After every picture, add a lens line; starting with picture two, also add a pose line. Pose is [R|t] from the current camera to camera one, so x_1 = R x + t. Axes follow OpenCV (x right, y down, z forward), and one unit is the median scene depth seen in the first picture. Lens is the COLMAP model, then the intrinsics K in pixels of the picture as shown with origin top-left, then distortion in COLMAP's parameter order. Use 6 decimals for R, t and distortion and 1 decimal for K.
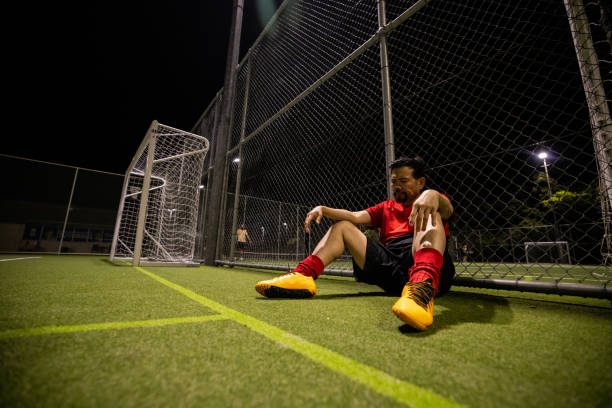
lens RADIAL K [[258.1, 0, 299.3], [0, 258.1, 204.9], [0, 0, 1]] dist [-0.024931, 0.005571]
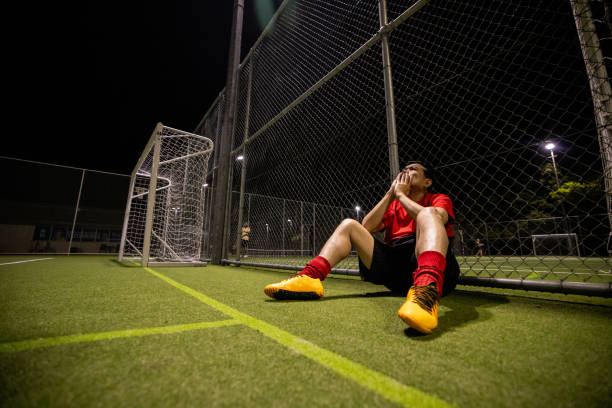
lens RADIAL K [[258.1, 0, 297.9], [0, 258.1, 203.6], [0, 0, 1]] dist [-0.024931, 0.005571]
pose [[0.999621, -0.019374, -0.019552, -0.006016], [0.019570, 0.999760, 0.009869, -0.022698], [0.019356, -0.010248, 0.999760, -0.016835]]
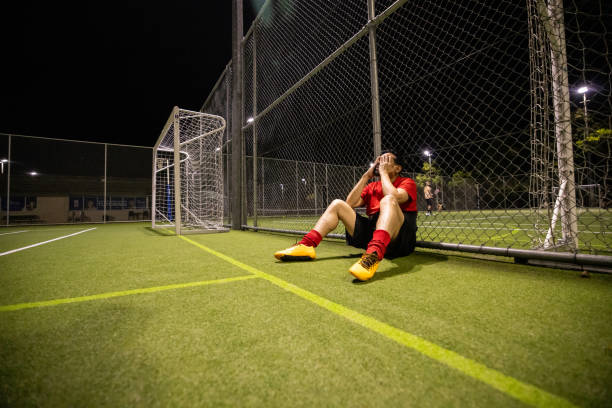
lens RADIAL K [[258.1, 0, 295.9], [0, 258.1, 203.7], [0, 0, 1]] dist [-0.024931, 0.005571]
pose [[0.994504, -0.053612, -0.089929, 0.072531], [0.067948, 0.983982, 0.164813, -0.146954], [0.079653, -0.170018, 0.982217, -0.284346]]
